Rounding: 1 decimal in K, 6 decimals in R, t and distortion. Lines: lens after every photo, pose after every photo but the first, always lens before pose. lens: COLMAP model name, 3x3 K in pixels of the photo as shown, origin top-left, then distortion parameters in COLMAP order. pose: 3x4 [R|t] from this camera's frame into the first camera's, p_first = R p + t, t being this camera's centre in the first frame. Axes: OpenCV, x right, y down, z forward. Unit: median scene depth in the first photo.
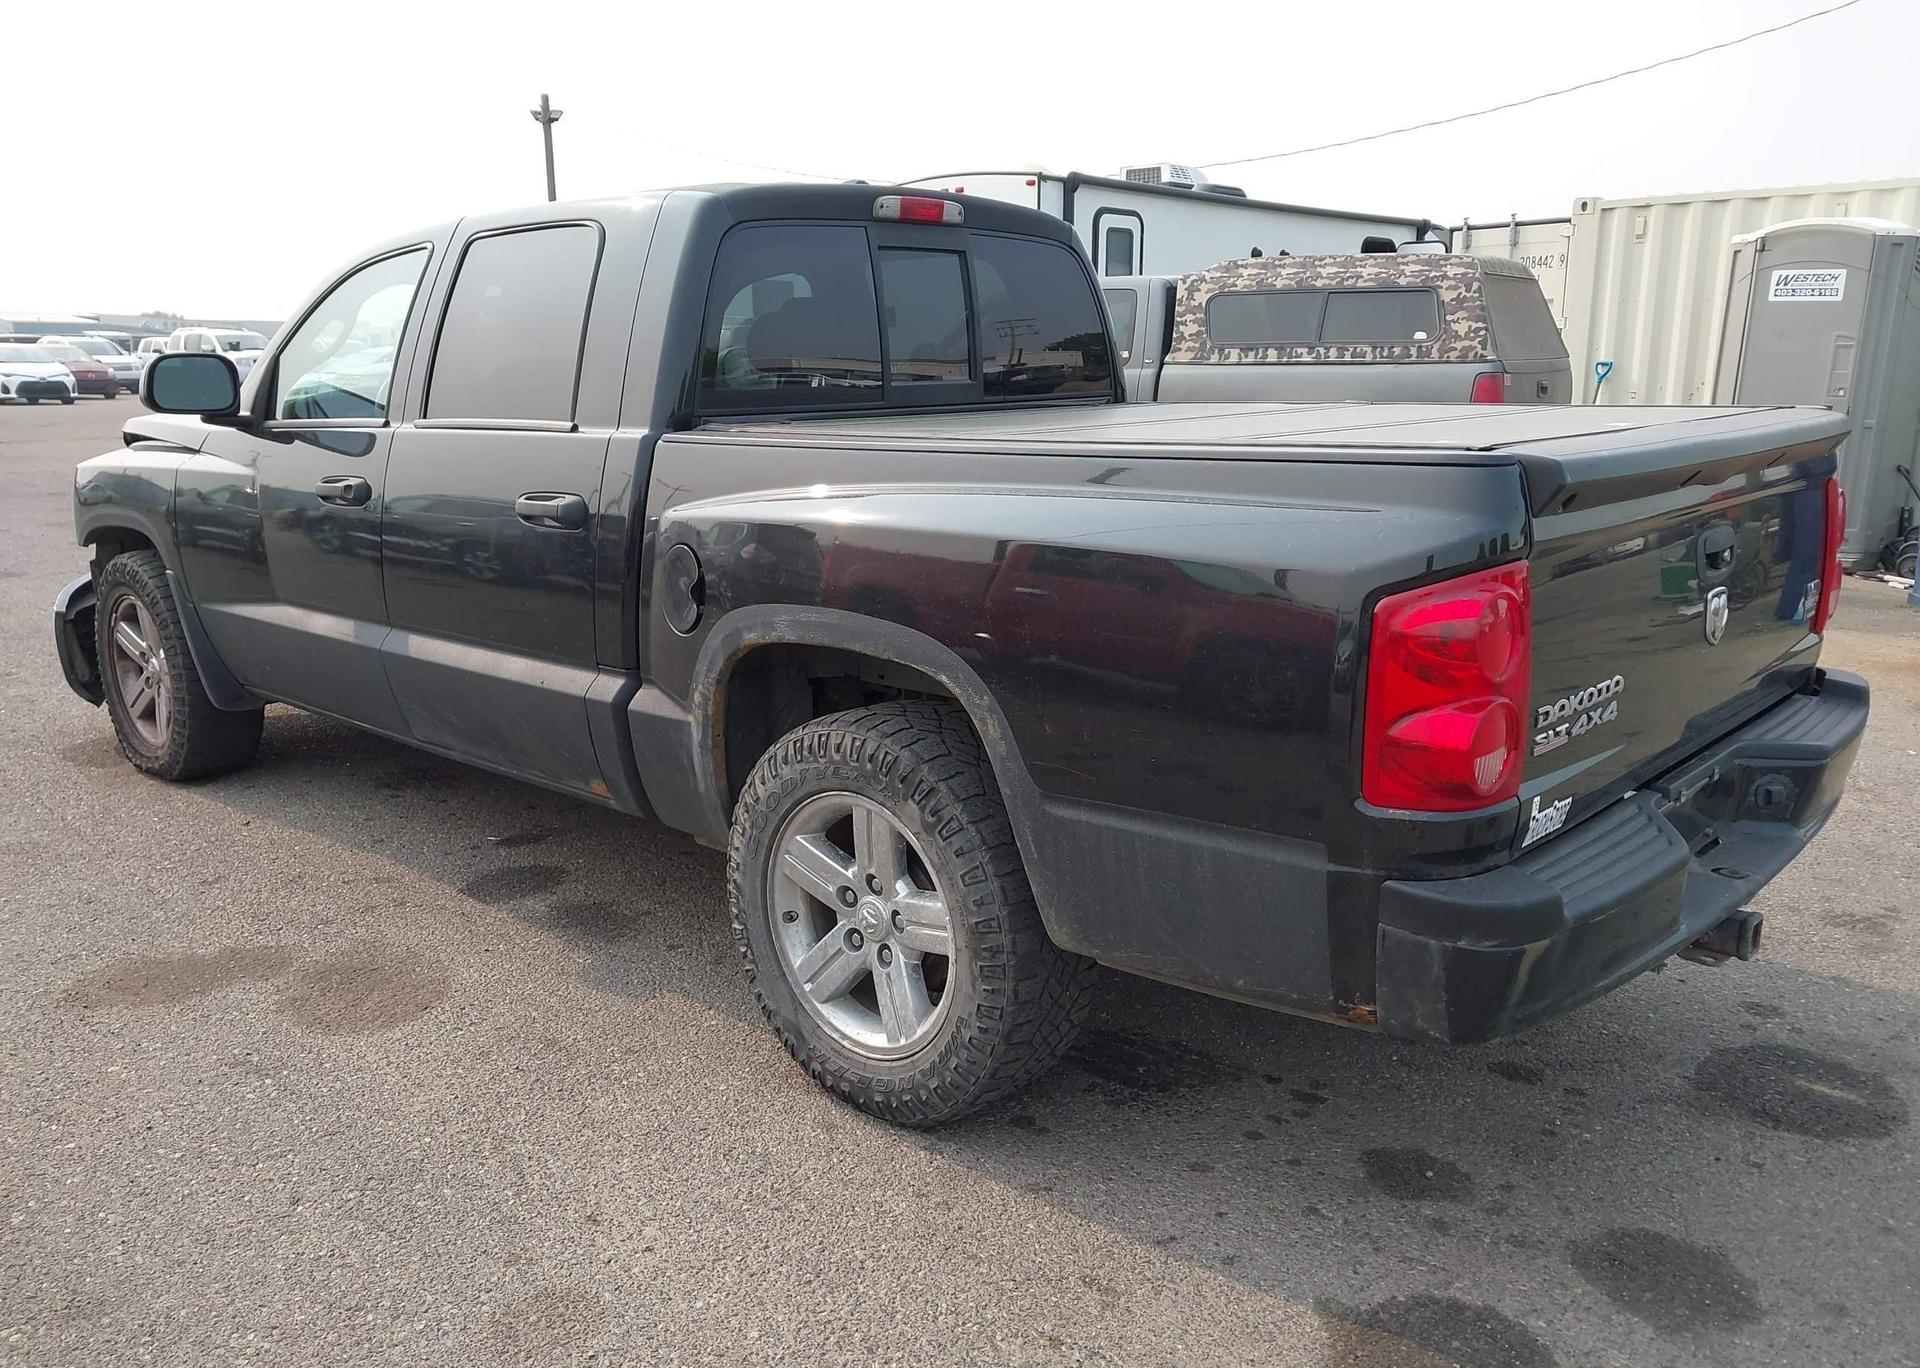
lens RADIAL K [[1527.9, 0, 963.1], [0, 1527.9, 686.6], [0, 0, 1]] dist [0.029799, -0.035665]
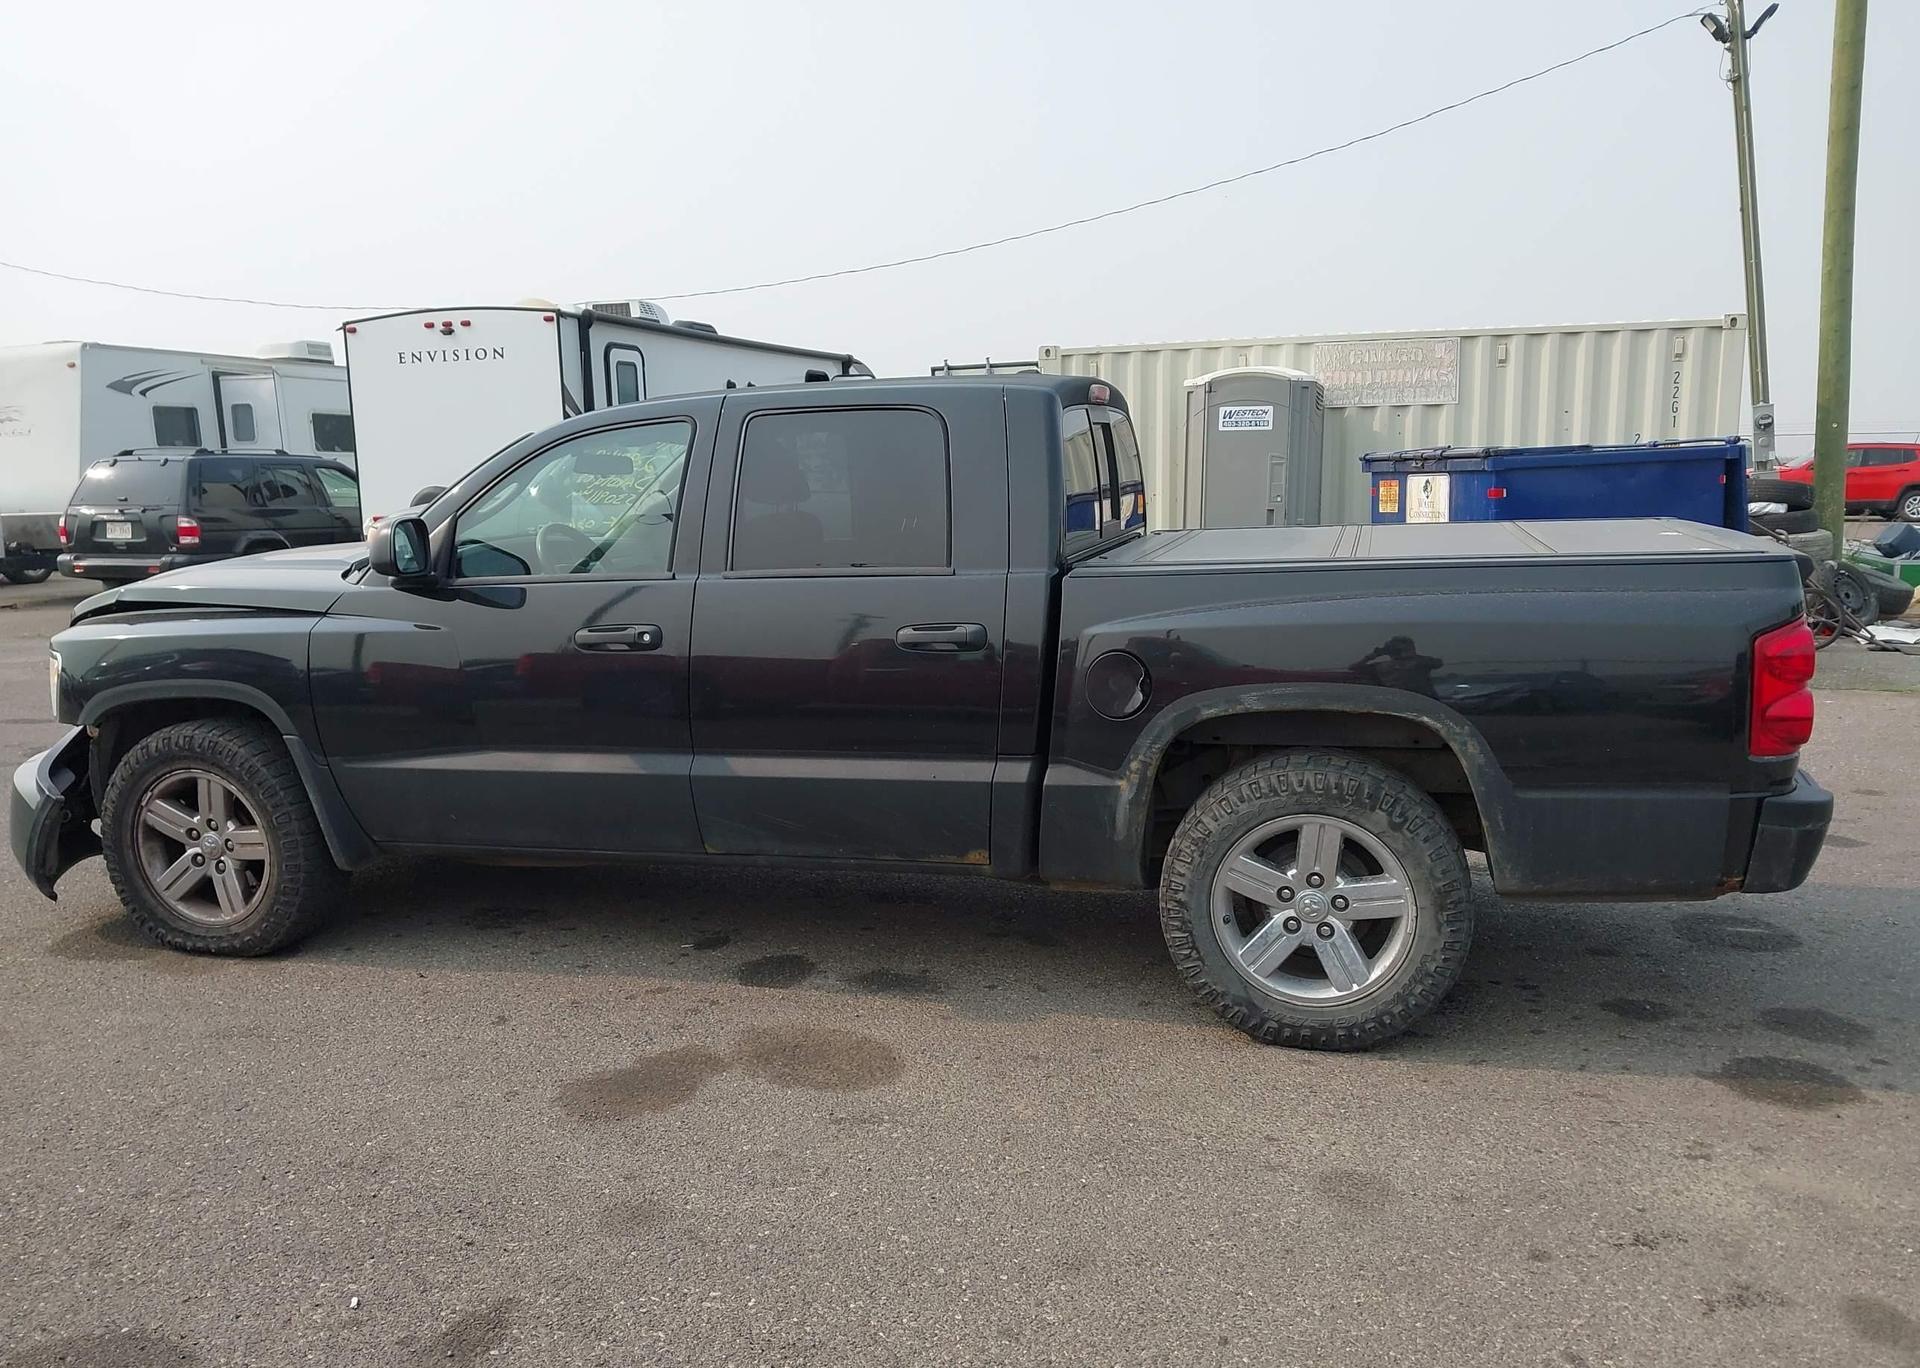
lens RADIAL K [[1521.2, 0, 960.0], [0, 1521.2, 684.0], [0, 0, 1]] dist [0.046470, -0.055856]
pose [[0.890539, -0.085303, 0.446838, -0.672968], [0.117323, 0.992100, -0.044427, -0.017114], [-0.439518, 0.091988, 0.893511, -0.086275]]
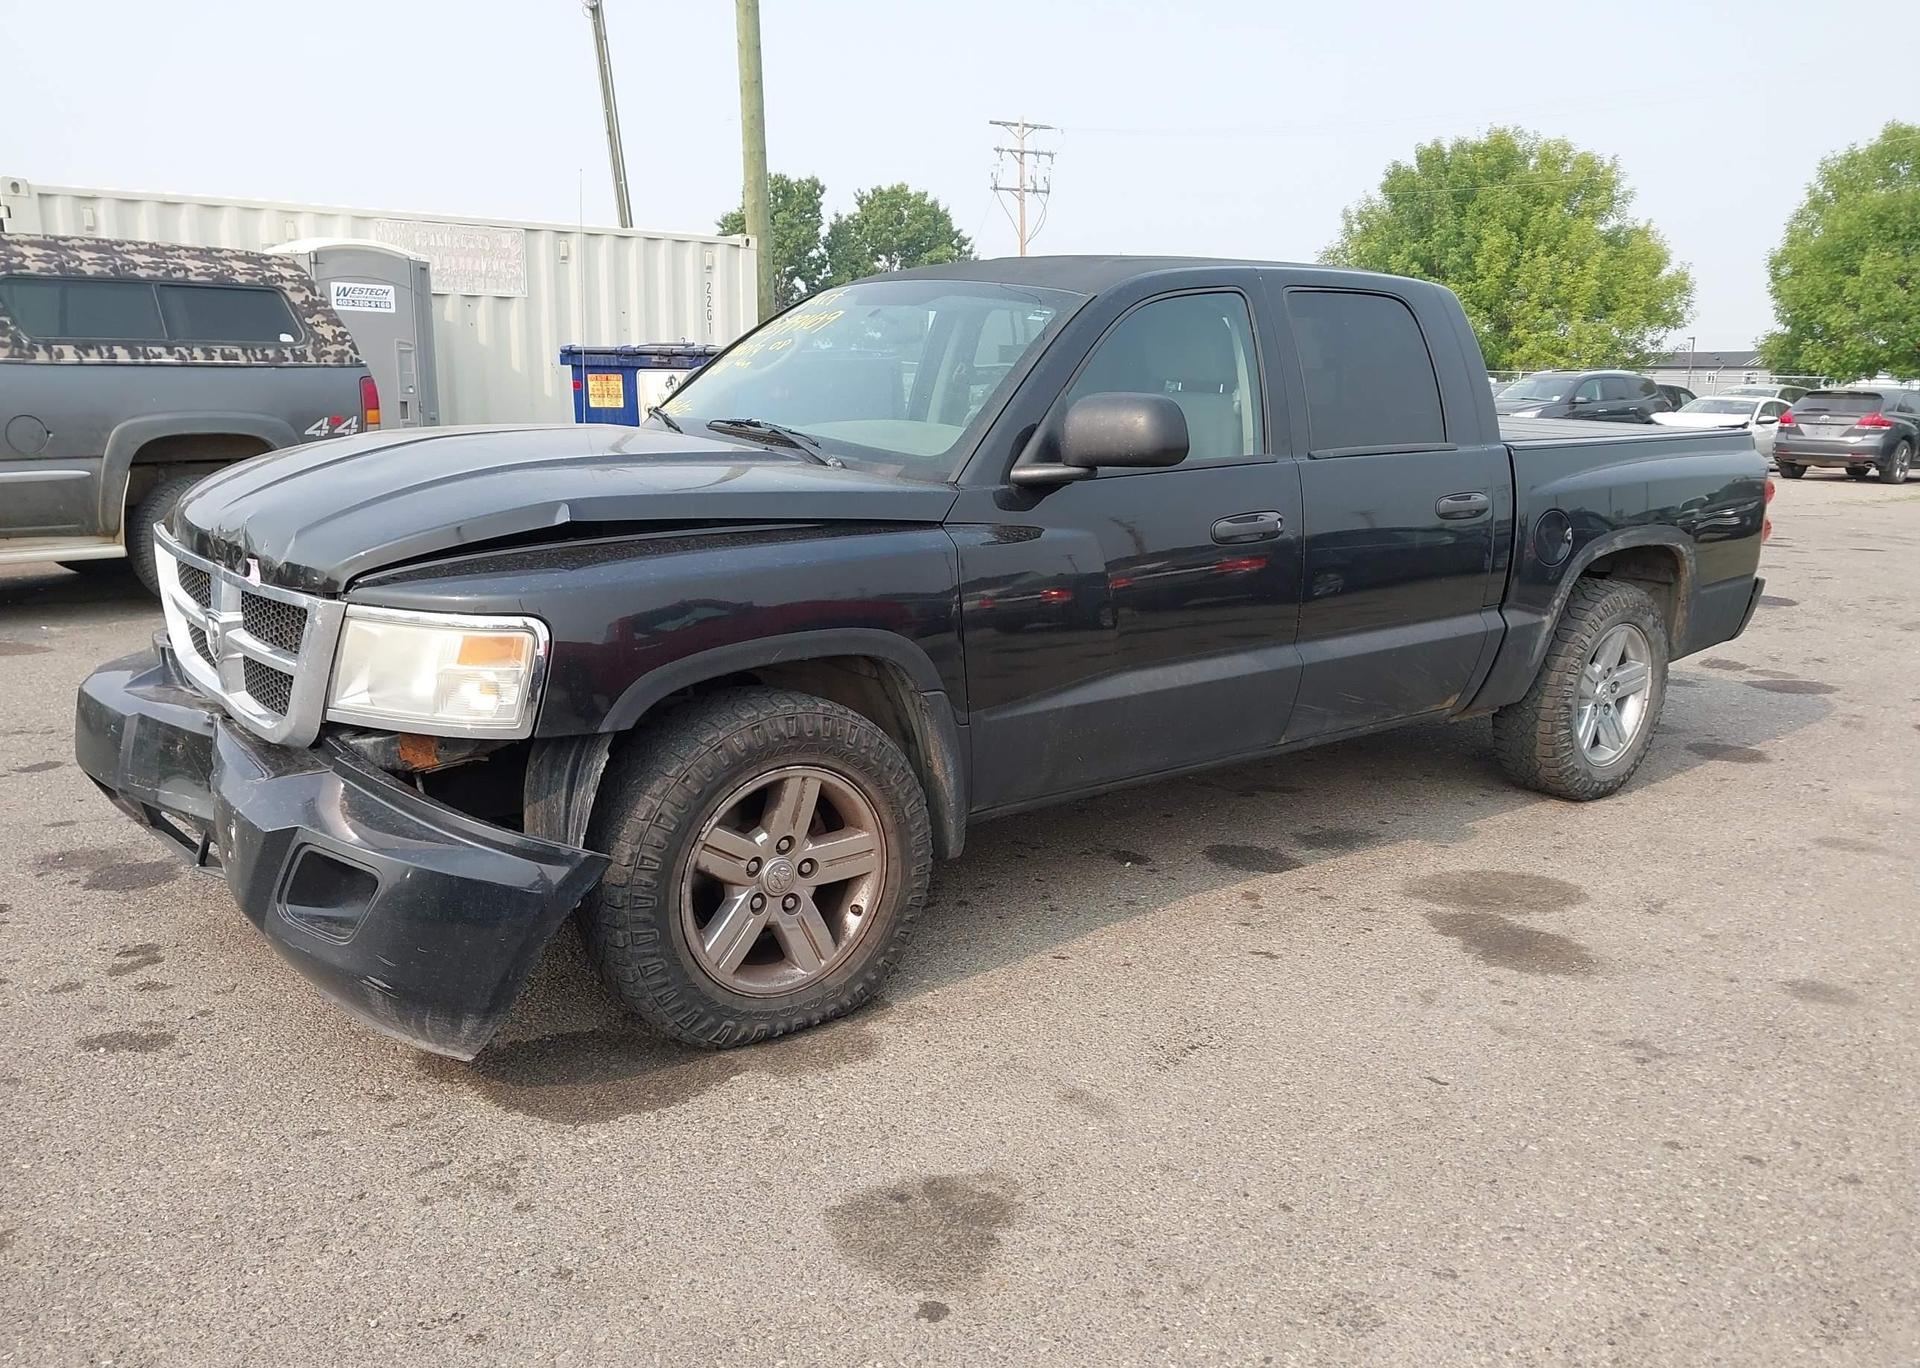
lens RADIAL K [[1549.0, 0, 949.8], [0, 1549.0, 683.8], [0, 0, 1]] dist [0.005031, 0.009383]
pose [[0.144892, -0.198930, 0.969244, -1.446252], [0.187507, 0.967351, 0.170511, -0.240021], [-0.971518, 0.157034, 0.177462, 1.024720]]
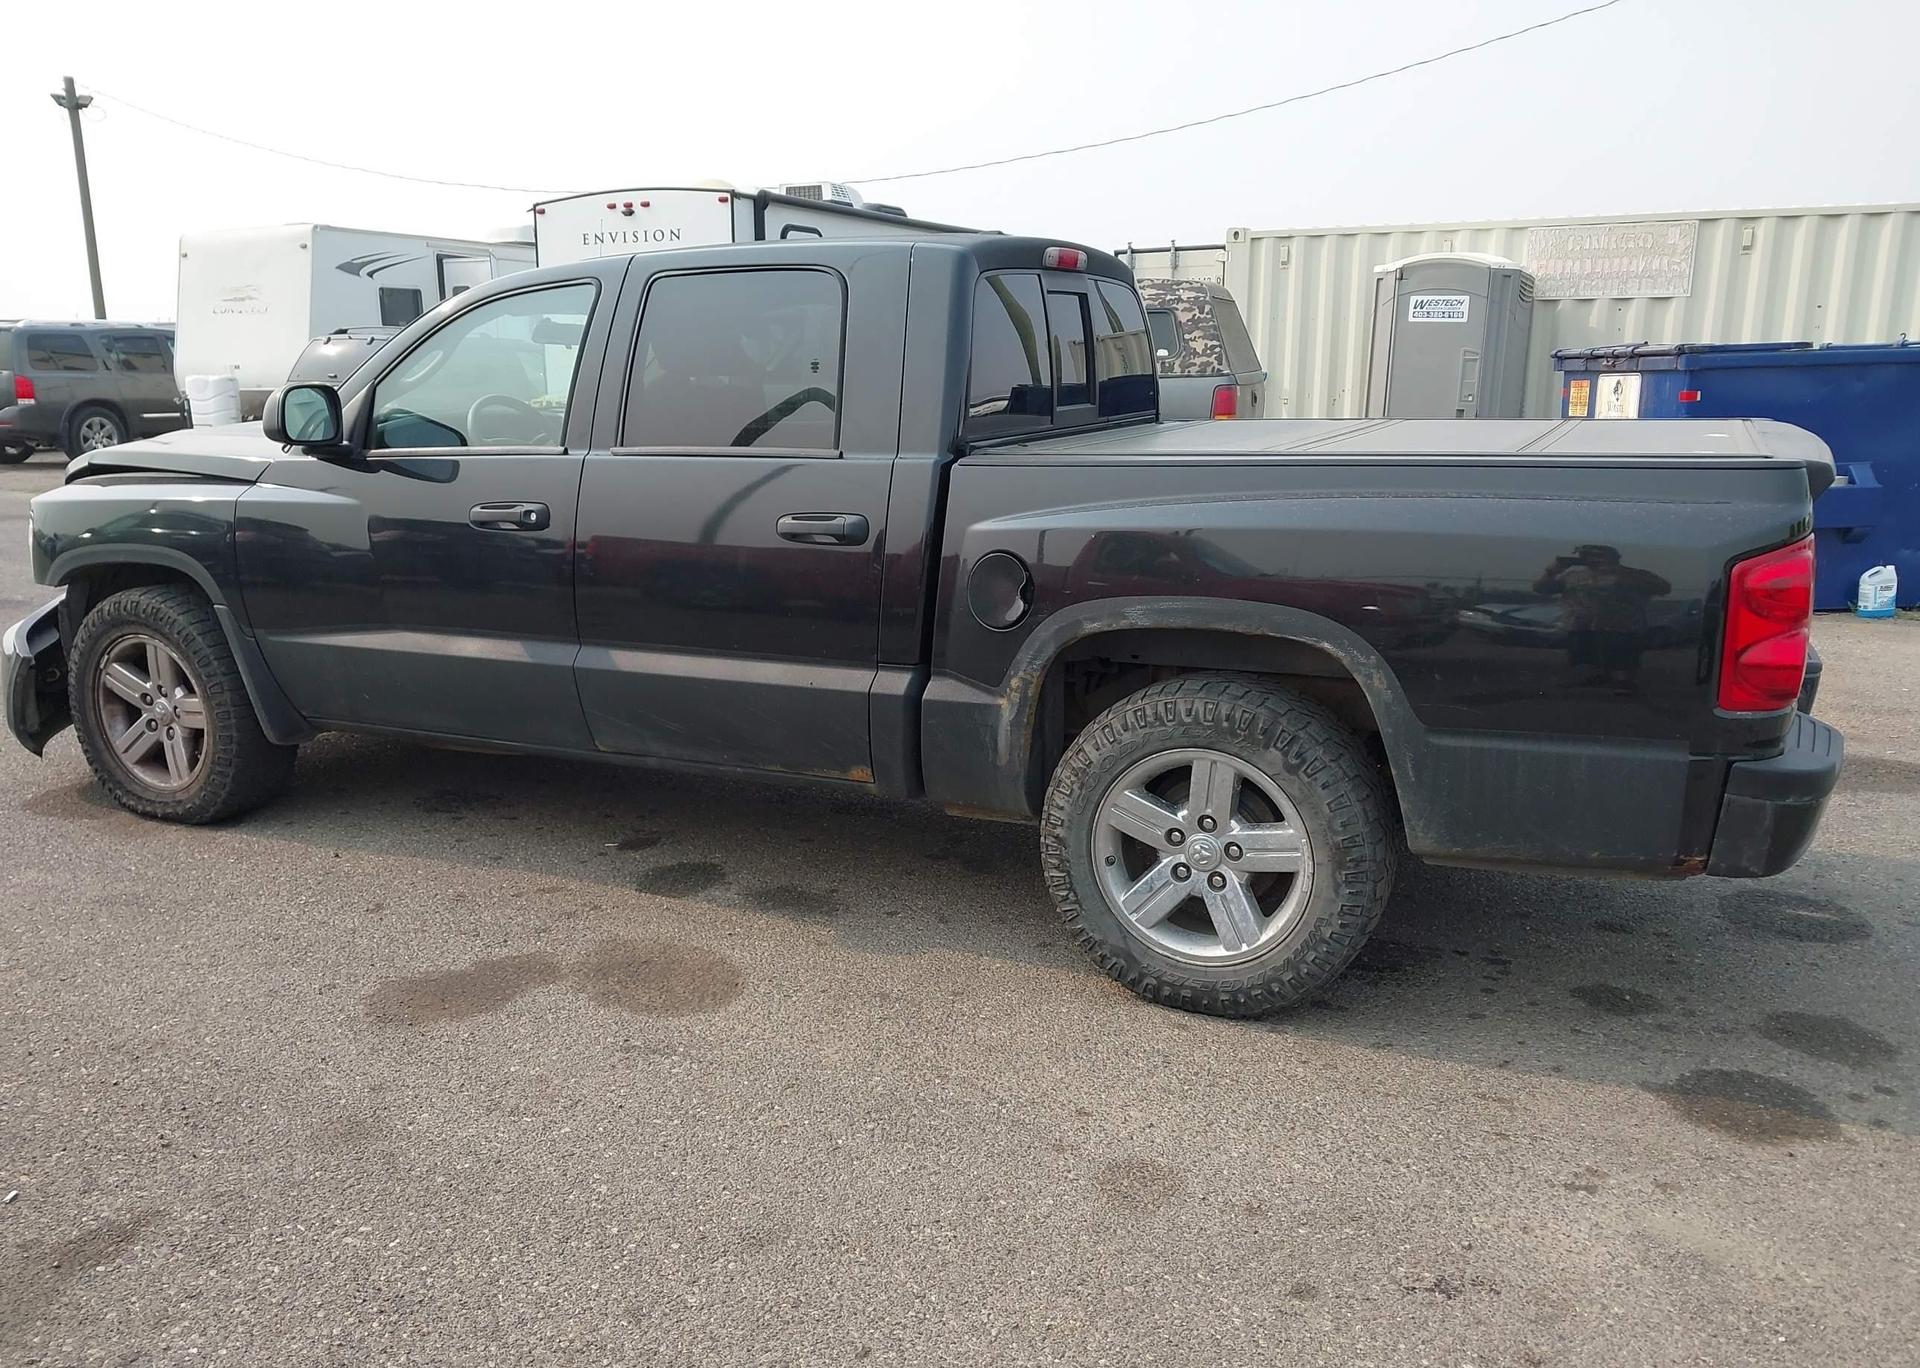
lens RADIAL K [[1527.9, 0, 963.1], [0, 1527.9, 686.6], [0, 0, 1]] dist [0.029799, -0.035665]
pose [[0.955784, -0.064500, 0.286908, -0.412831], [0.065447, 0.997836, 0.006298, 0.000242], [-0.286694, 0.012758, 0.957937, -0.079367]]
